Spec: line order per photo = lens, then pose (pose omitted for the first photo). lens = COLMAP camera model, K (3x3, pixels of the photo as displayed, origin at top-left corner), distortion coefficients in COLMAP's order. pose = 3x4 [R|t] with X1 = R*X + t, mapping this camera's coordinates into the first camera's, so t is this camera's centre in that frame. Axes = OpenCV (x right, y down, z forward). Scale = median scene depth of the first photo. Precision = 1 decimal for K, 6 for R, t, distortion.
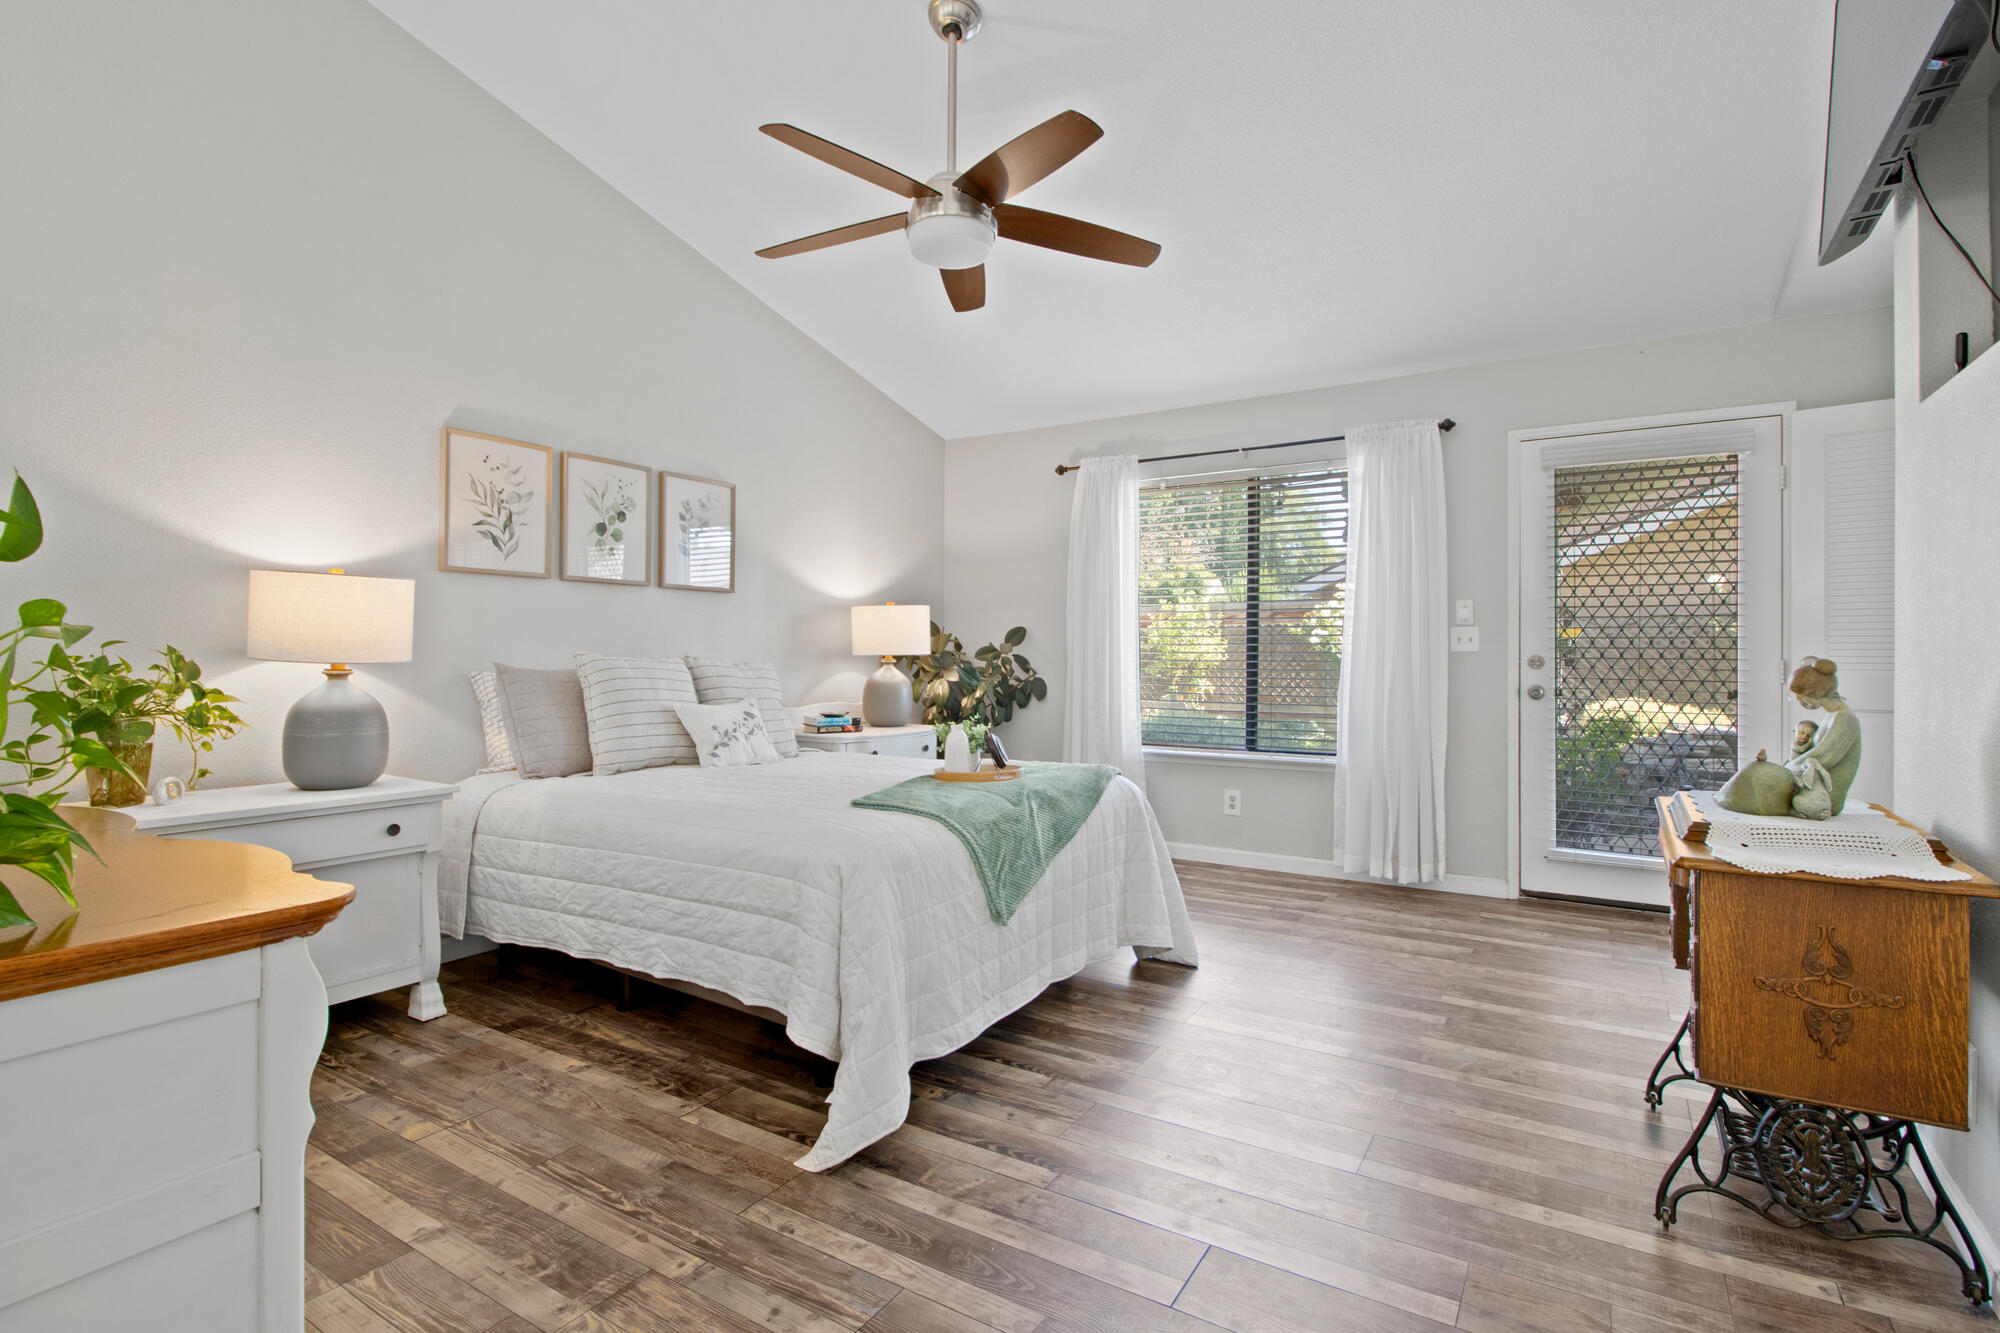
lens RADIAL K [[942.4, 0, 1002.7], [0, 942.4, 670.0], [0, 0, 1]] dist [0.017618, -0.024786]
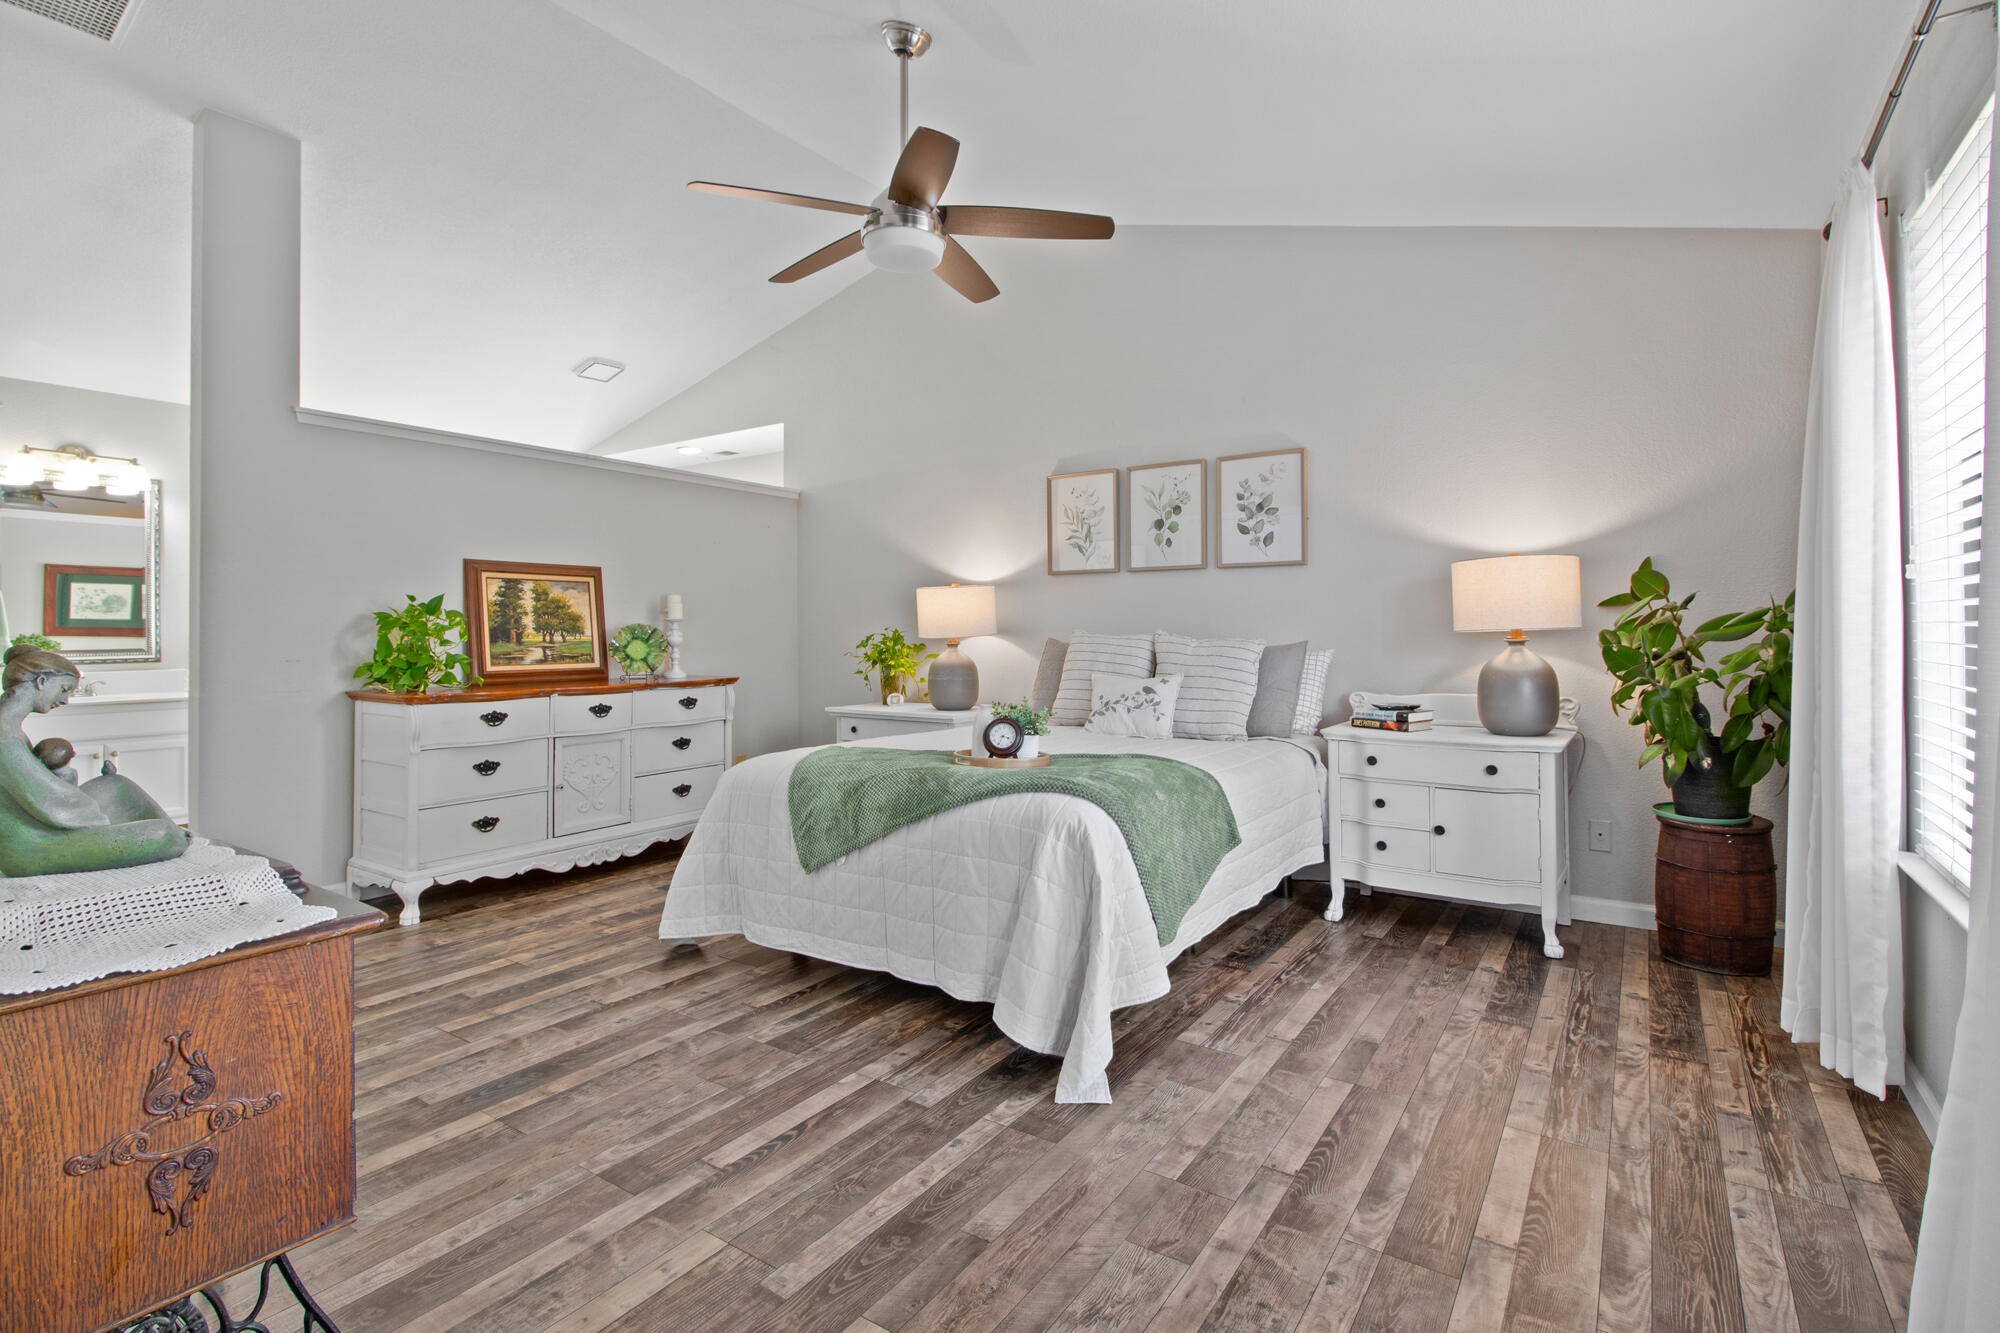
lens RADIAL K [[955.4, 0, 1007.6], [0, 955.4, 618.6], [0, 0, 1]] dist [0.018801, -0.014879]
pose [[-0.037165, -0.018542, -0.999137, 0.840284], [-0.011237, 0.999772, -0.018136, -0.009633], [0.999246, 0.010553, -0.037365, 0.941513]]
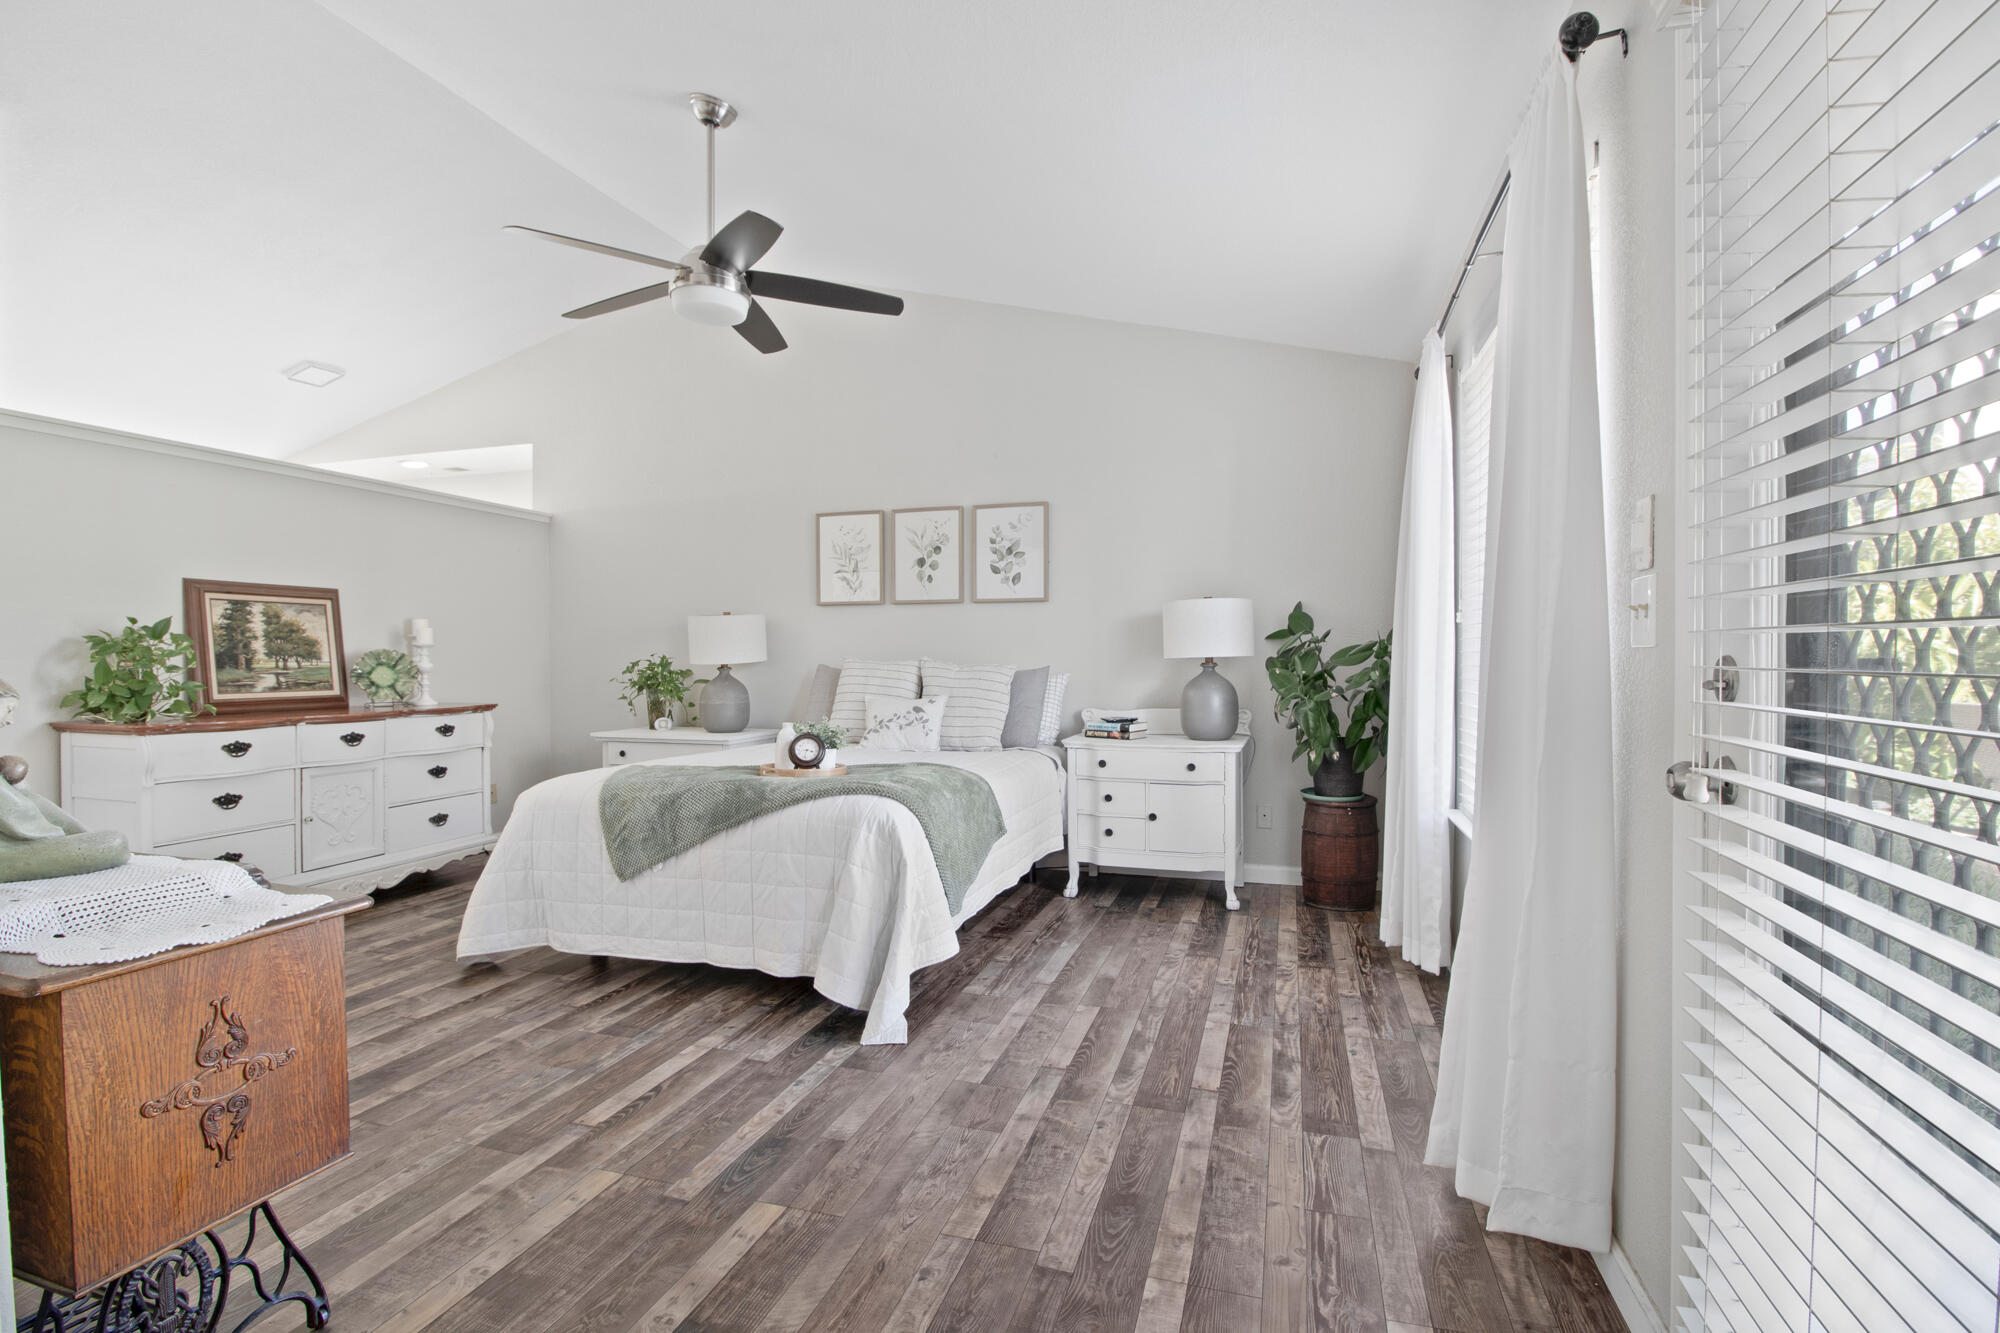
lens RADIAL K [[942.4, 0, 1002.7], [0, 942.4, 670.0], [0, 0, 1]] dist [0.017618, -0.024786]
pose [[0.250302, 0.007105, -0.968142, 0.958221], [-0.010852, 0.999931, 0.004533, -0.007587], [0.968107, 0.009371, 0.250362, 0.859504]]
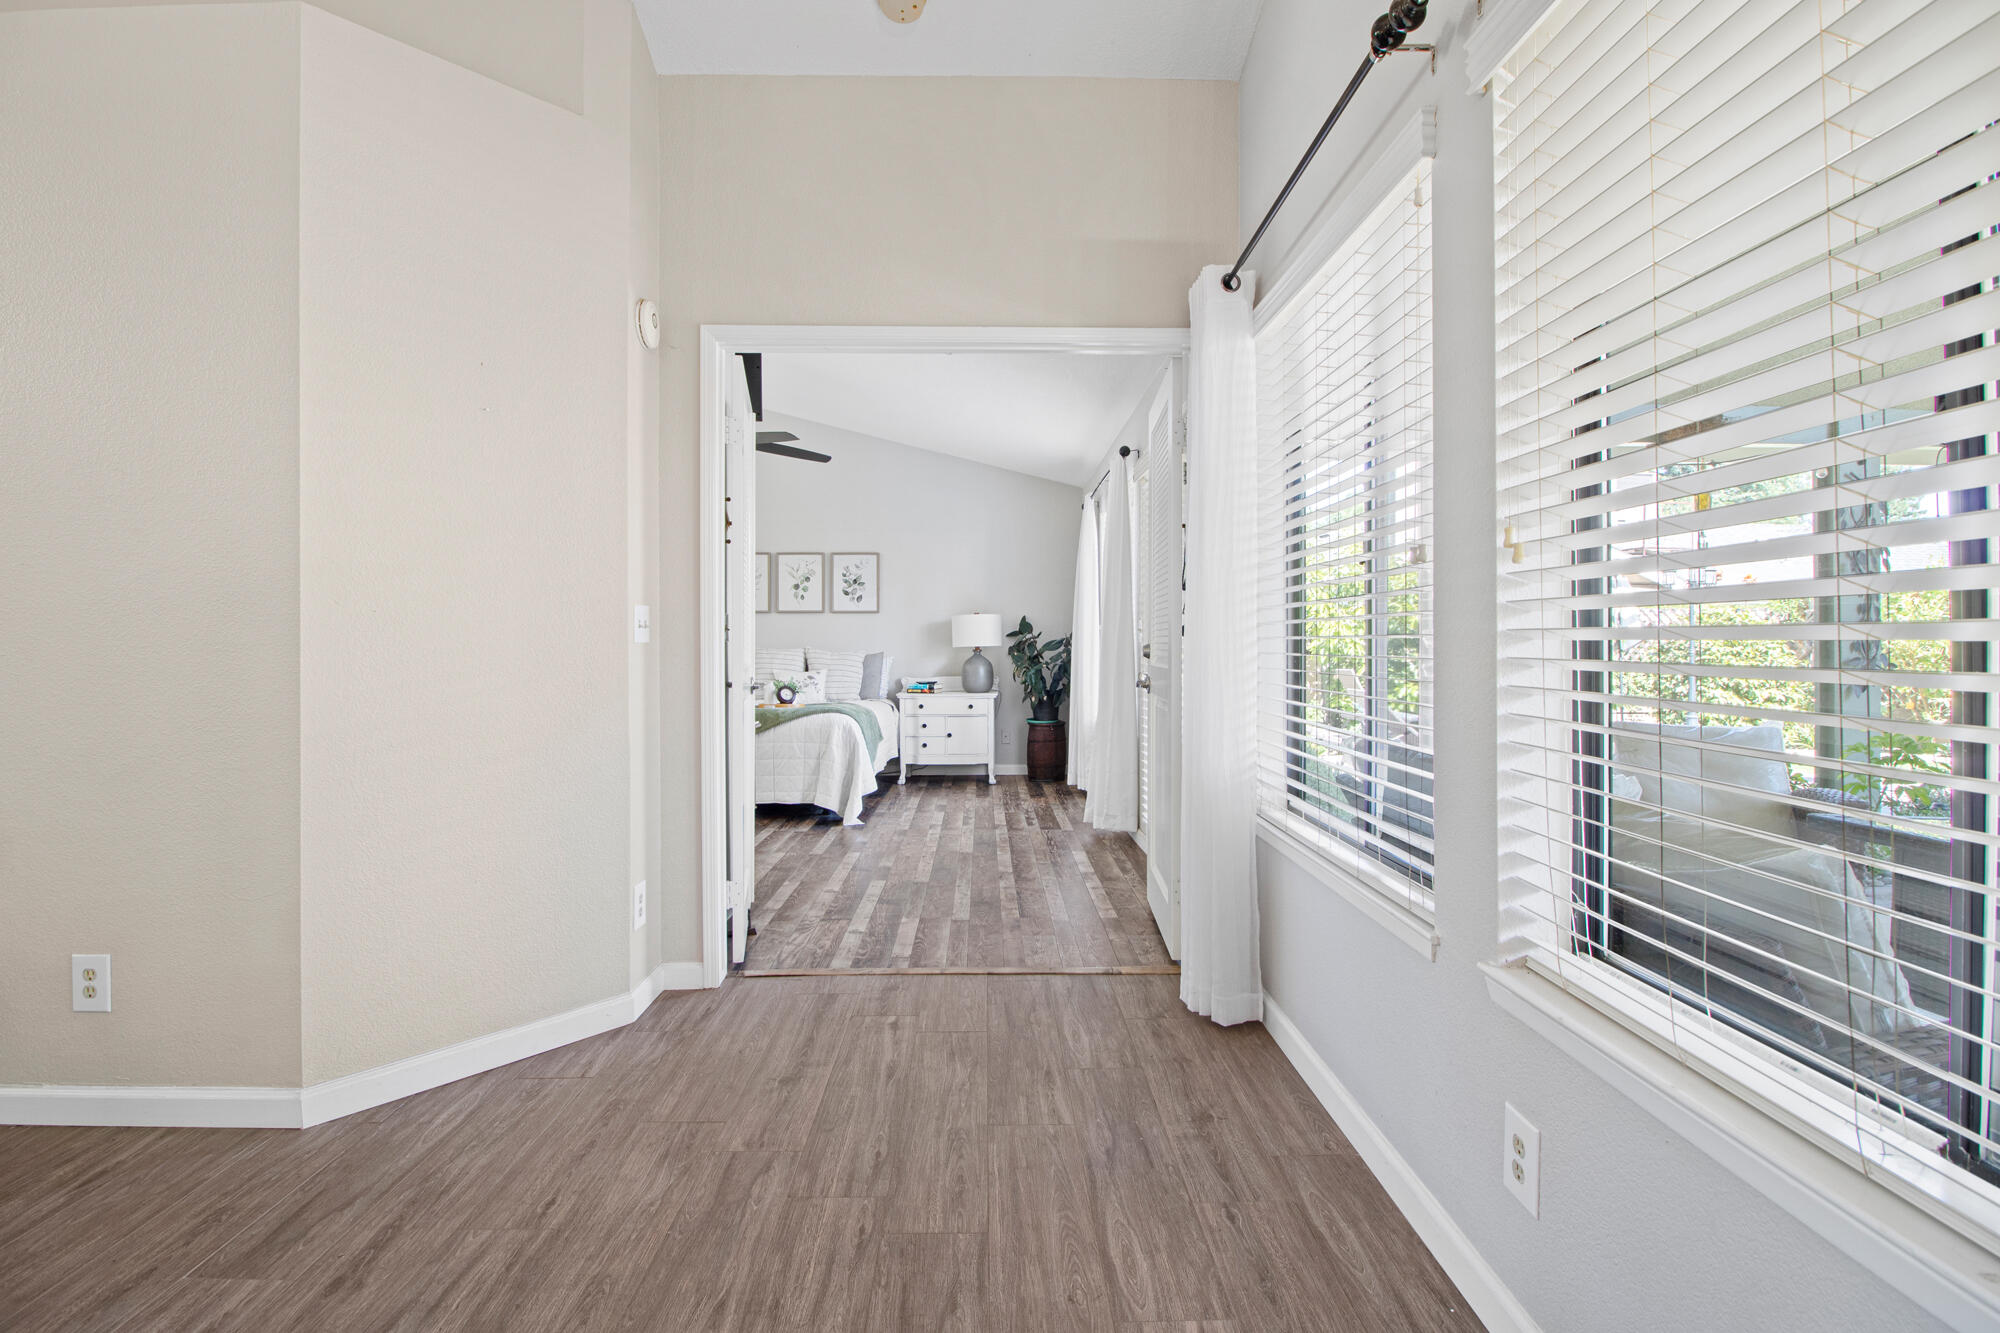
lens RADIAL K [[942.4, 0, 1002.7], [0, 942.4, 670.0], [0, 0, 1]] dist [0.017618, -0.024786]
pose [[0.540858, 0.010711, -0.841046, 1.720026], [-0.006553, 0.999942, 0.008520, 0.014339], [0.841088, 0.000904, 0.540897, 0.284858]]
